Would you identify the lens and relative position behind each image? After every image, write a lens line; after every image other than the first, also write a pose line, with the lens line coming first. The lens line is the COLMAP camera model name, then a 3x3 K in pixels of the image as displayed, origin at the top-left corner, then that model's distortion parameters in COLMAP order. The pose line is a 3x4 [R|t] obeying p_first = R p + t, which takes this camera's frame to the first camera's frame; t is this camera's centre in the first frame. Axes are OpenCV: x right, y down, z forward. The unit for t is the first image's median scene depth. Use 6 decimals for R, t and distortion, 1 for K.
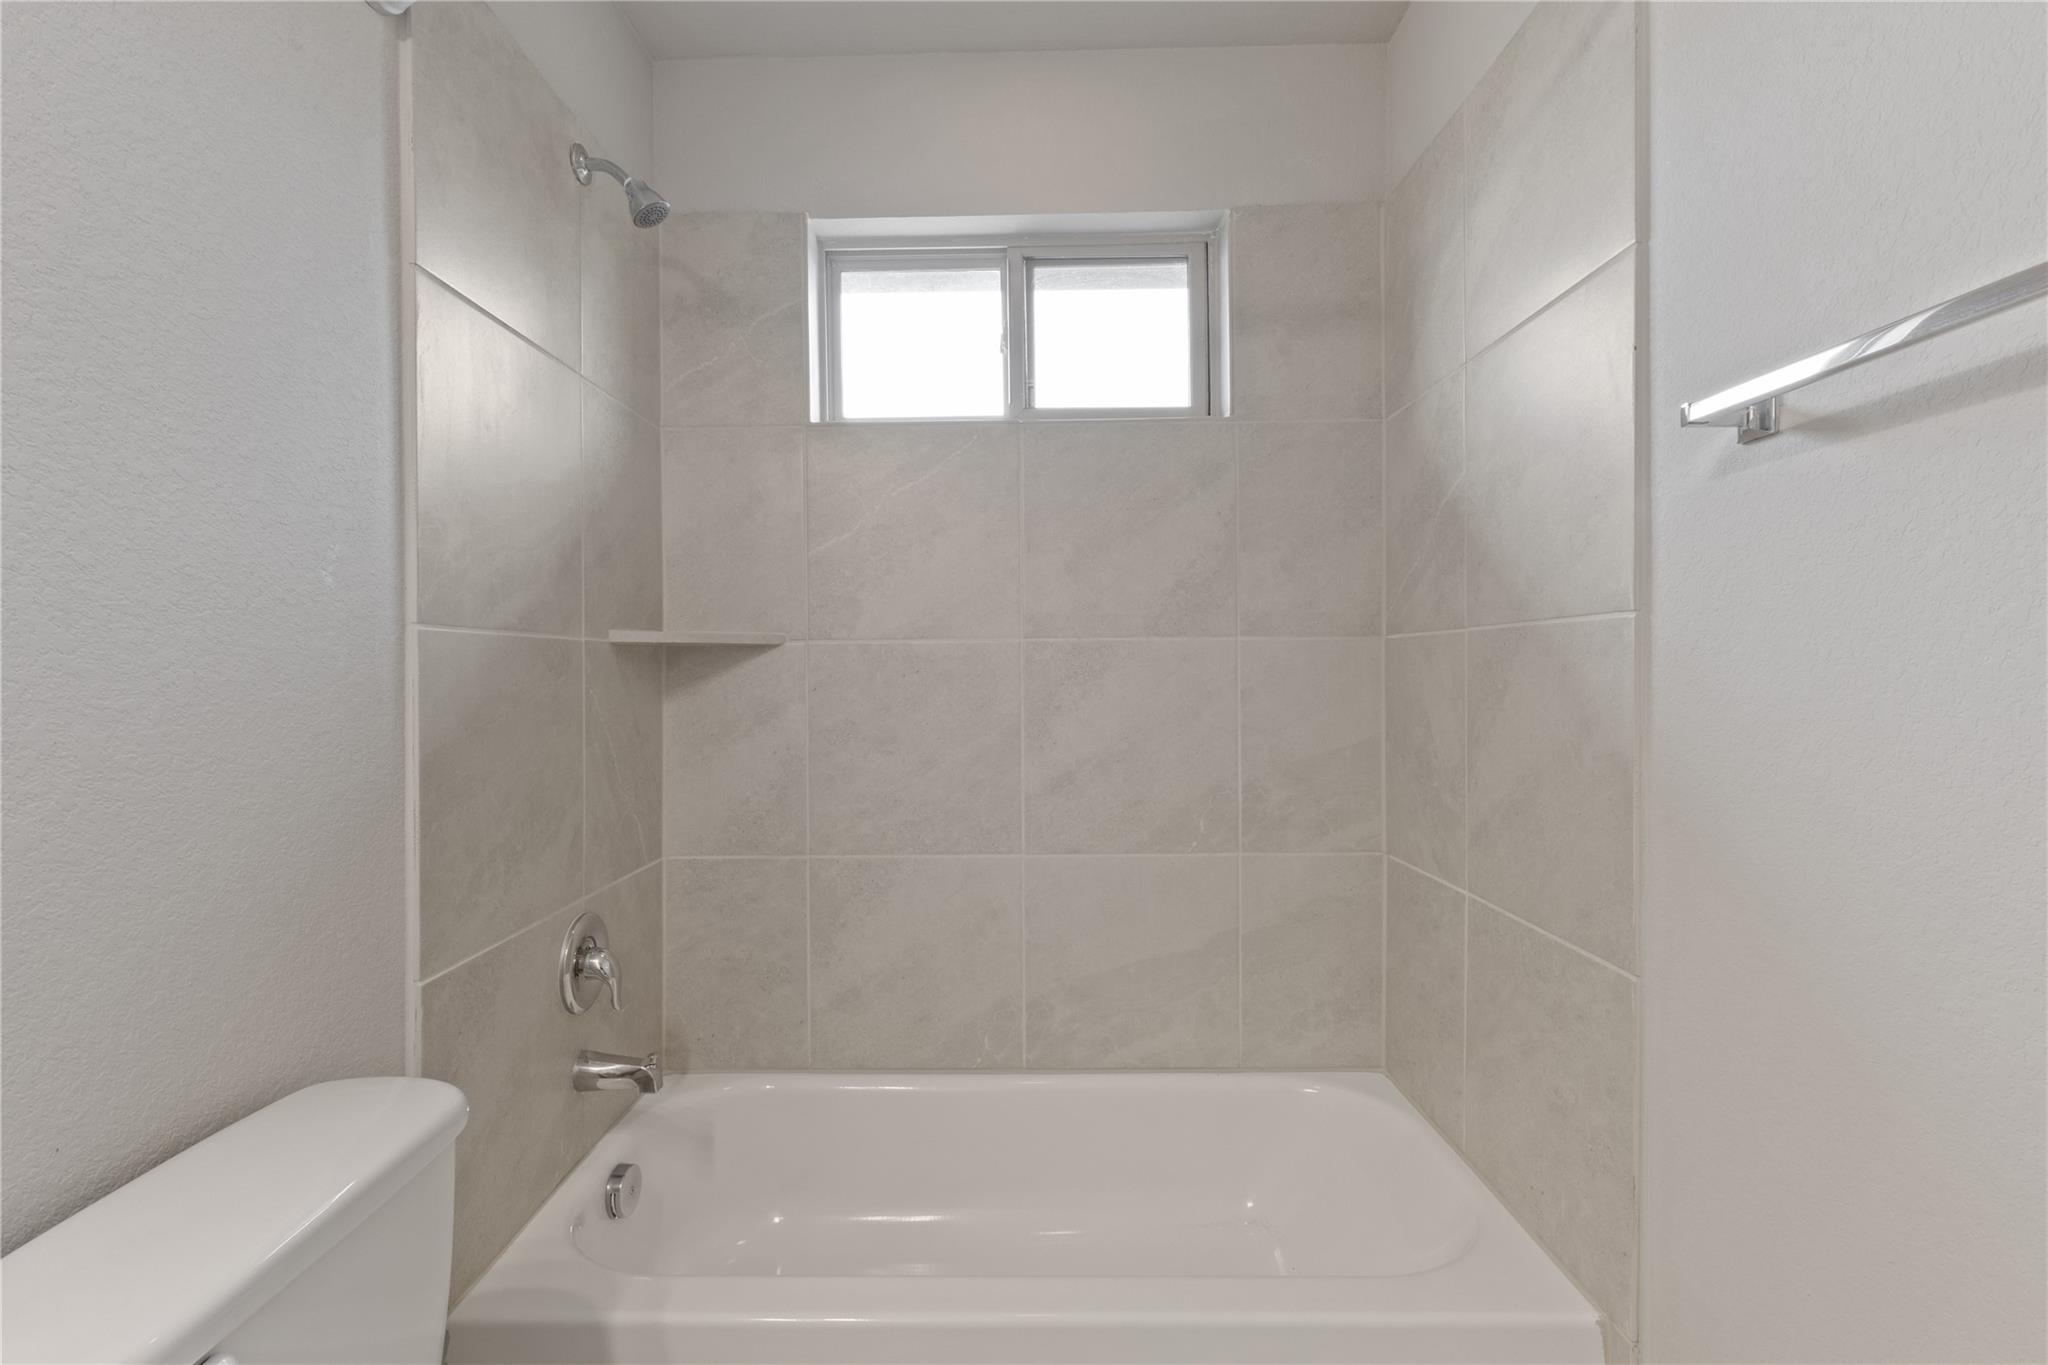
lens RADIAL K [[1005.2, 0, 1019.4], [0, 1005.2, 653.5], [0, 0, 1]] dist [0.000024, 0.000342]
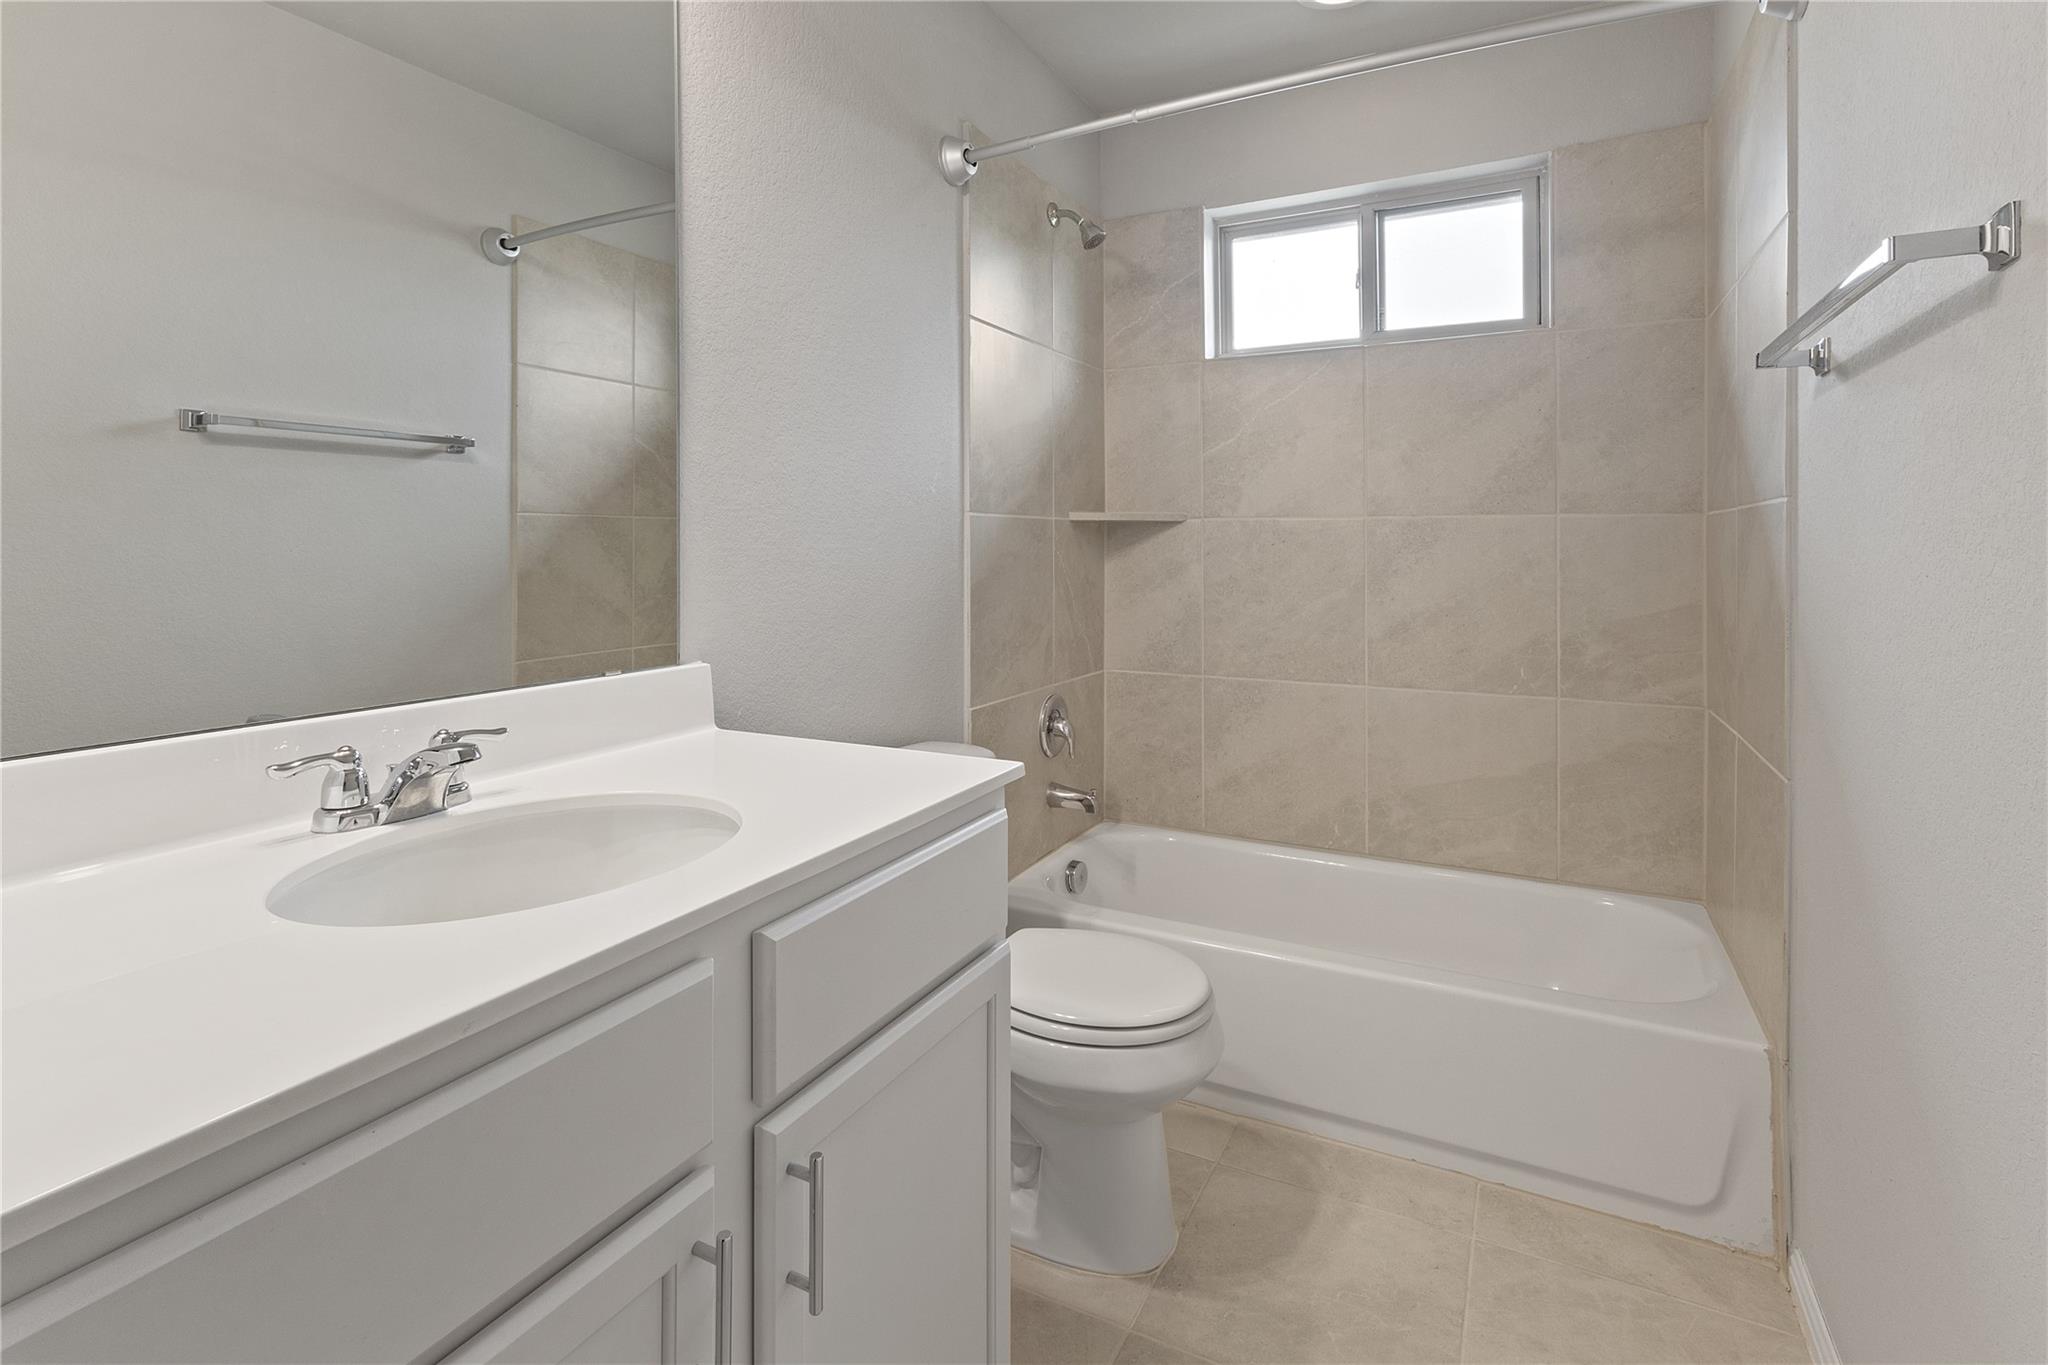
lens RADIAL K [[952.3, 0, 1024.0], [0, 952.3, 682.5], [0, 0, 1]] dist [0.000573, 0.000404]
pose [[0.901790, 0.070605, -0.426368, 0.150873], [-0.000881, 0.986863, 0.161557, -0.001627], [0.432174, -0.145315, 0.890005, -0.325837]]
